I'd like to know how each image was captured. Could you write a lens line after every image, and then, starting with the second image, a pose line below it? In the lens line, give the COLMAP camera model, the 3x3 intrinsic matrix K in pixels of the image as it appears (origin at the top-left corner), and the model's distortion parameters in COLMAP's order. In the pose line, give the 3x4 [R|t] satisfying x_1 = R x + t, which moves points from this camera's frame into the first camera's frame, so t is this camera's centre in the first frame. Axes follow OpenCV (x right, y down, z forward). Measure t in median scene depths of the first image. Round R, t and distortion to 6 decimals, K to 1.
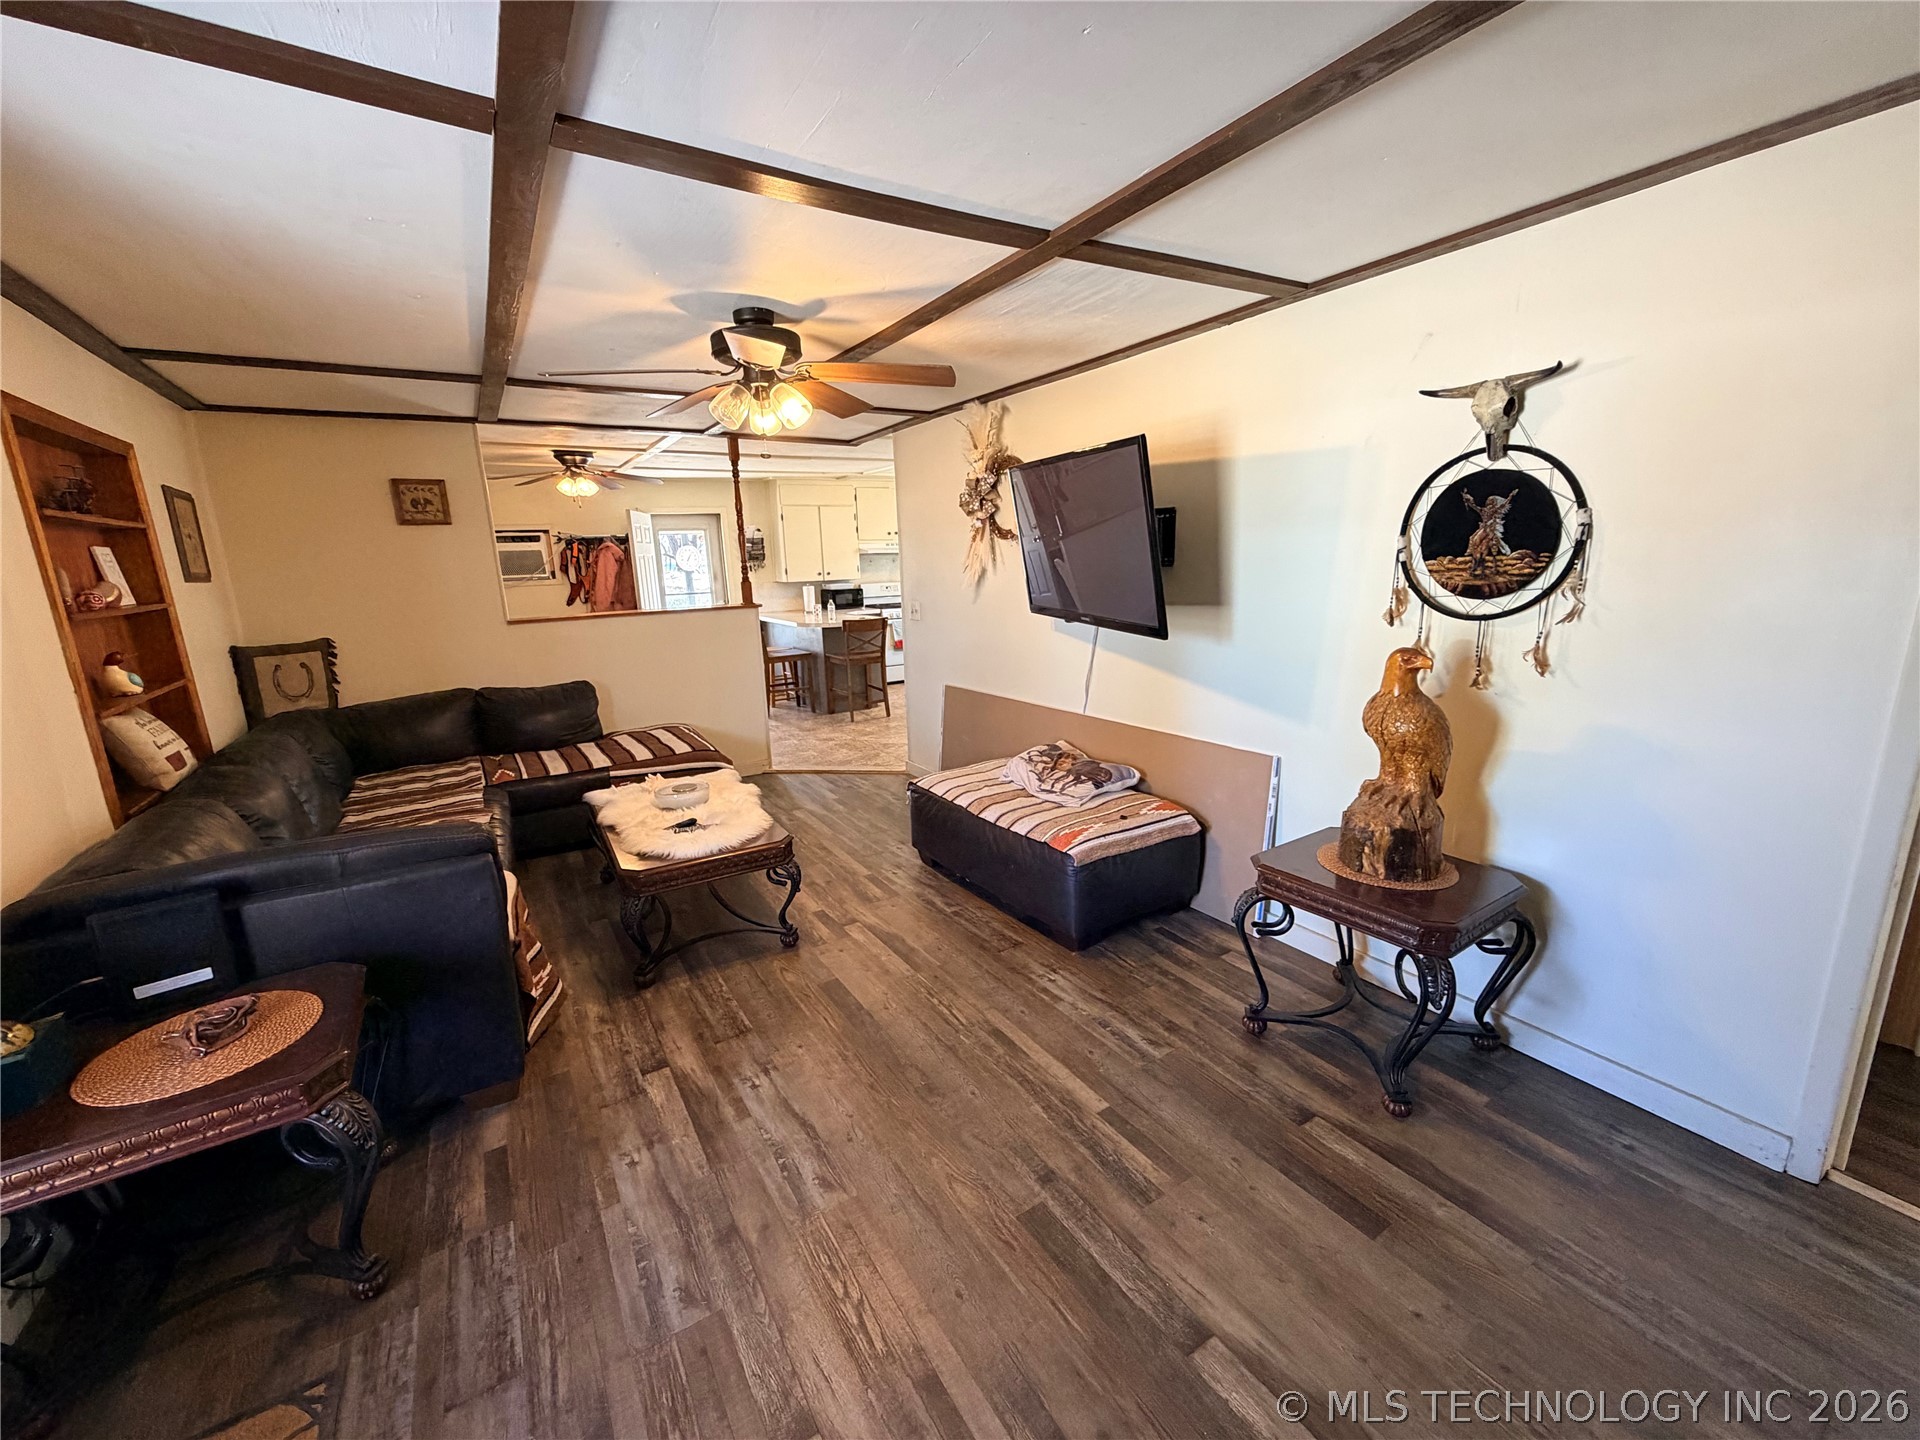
lens RADIAL K [[763.9, 0, 956.8], [0, 763.9, 722.5], [0, 0, 1]] dist [0.000774, -0.000308]
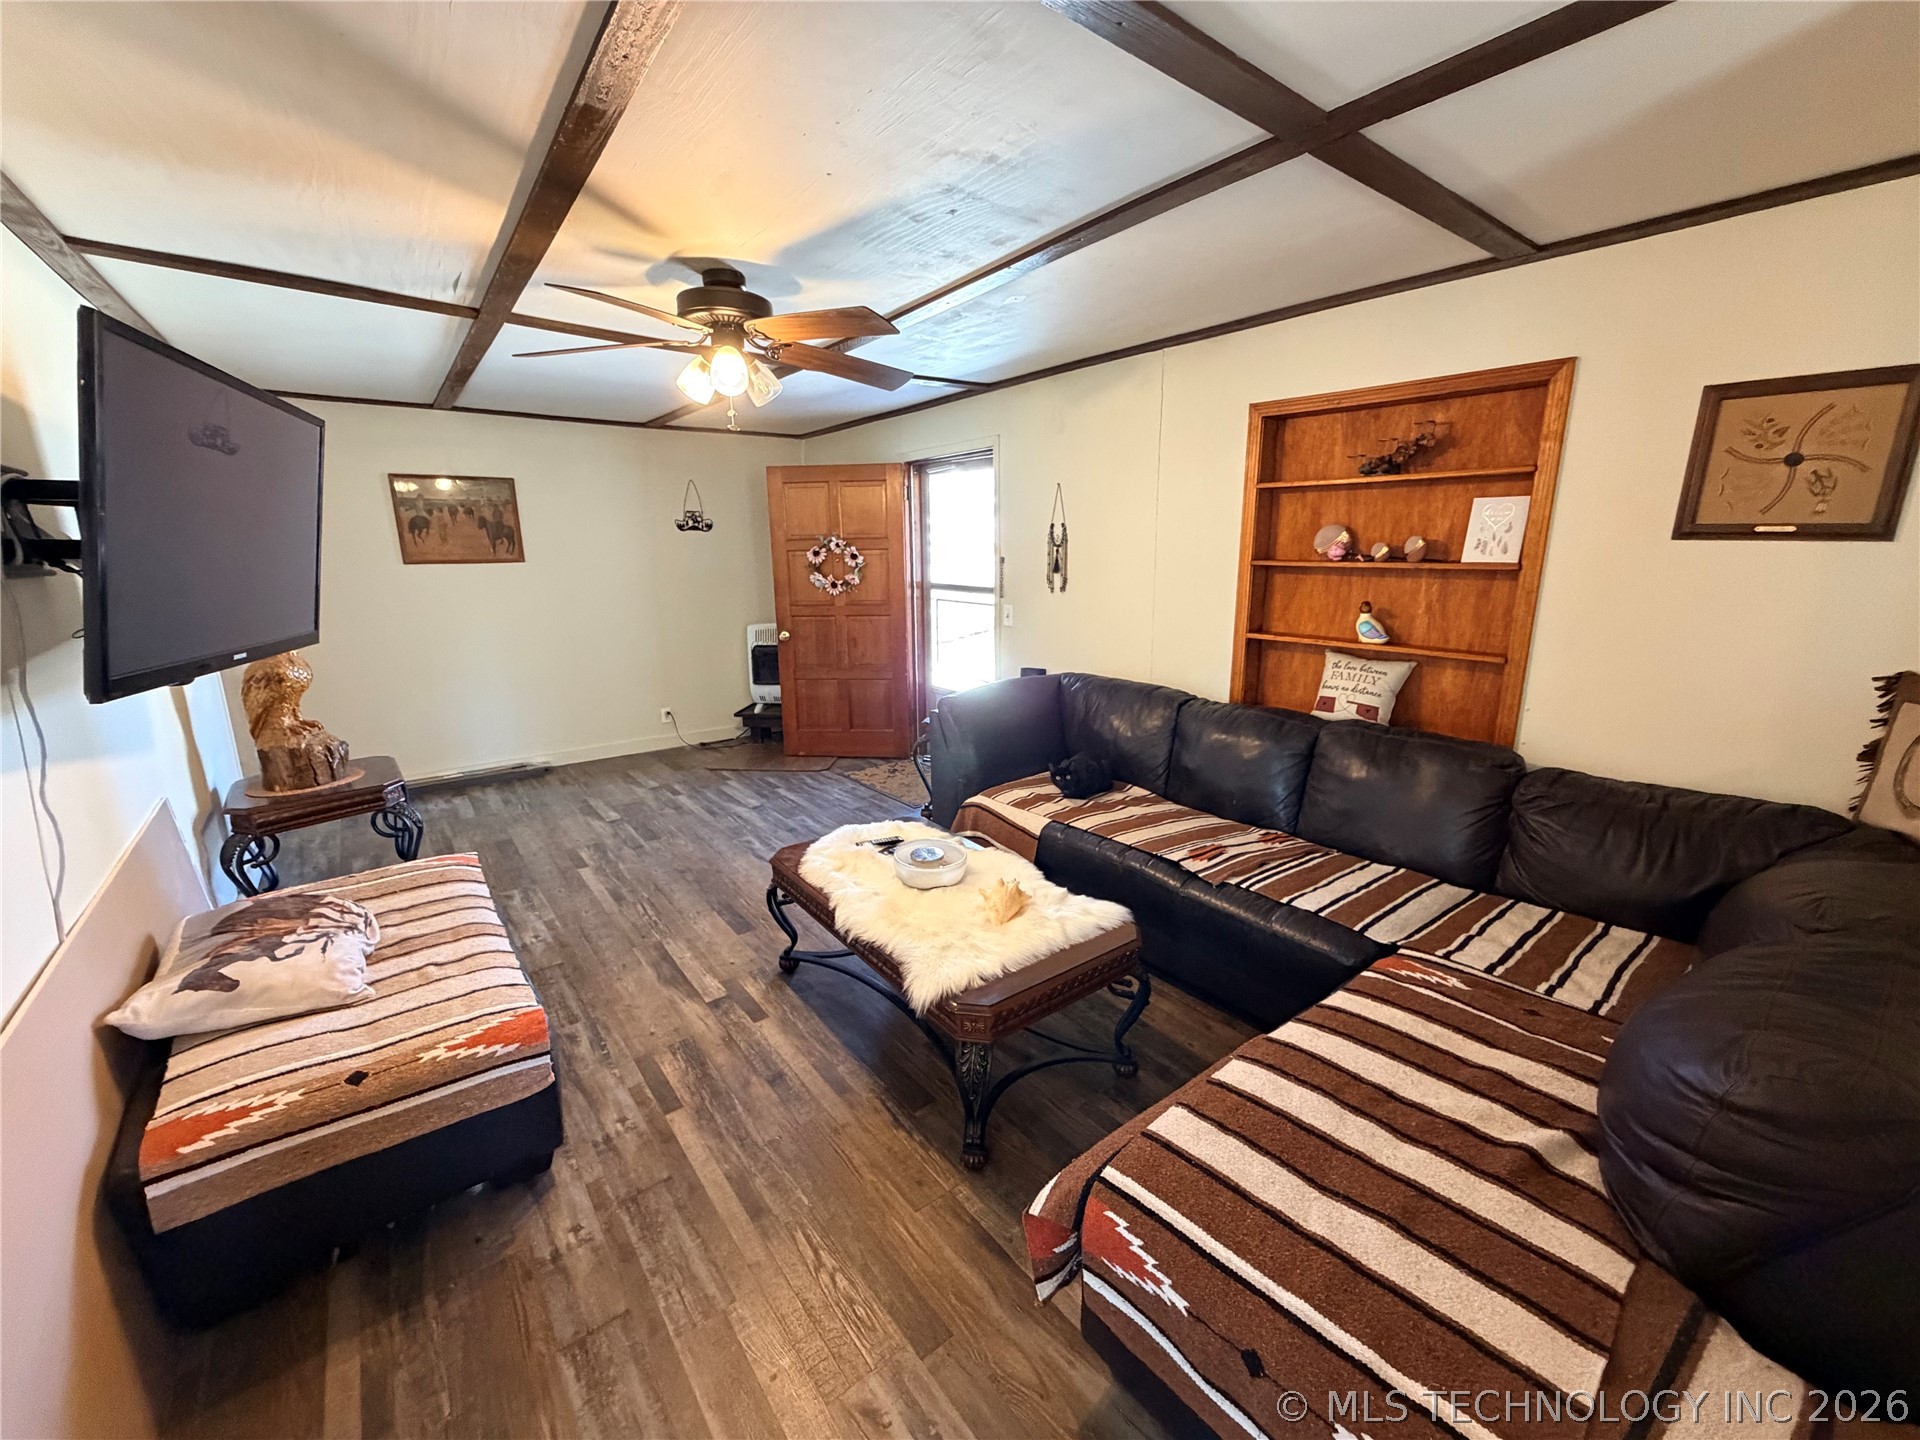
lens RADIAL K [[763.9, 0, 956.8], [0, 763.9, 722.5], [0, 0, 1]] dist [0.000774, -0.000308]
pose [[-0.994743, 0.055776, -0.085876, -0.396948], [0.012484, 0.898439, 0.438920, -0.410137], [0.101636, 0.435541, -0.894413, 1.911803]]
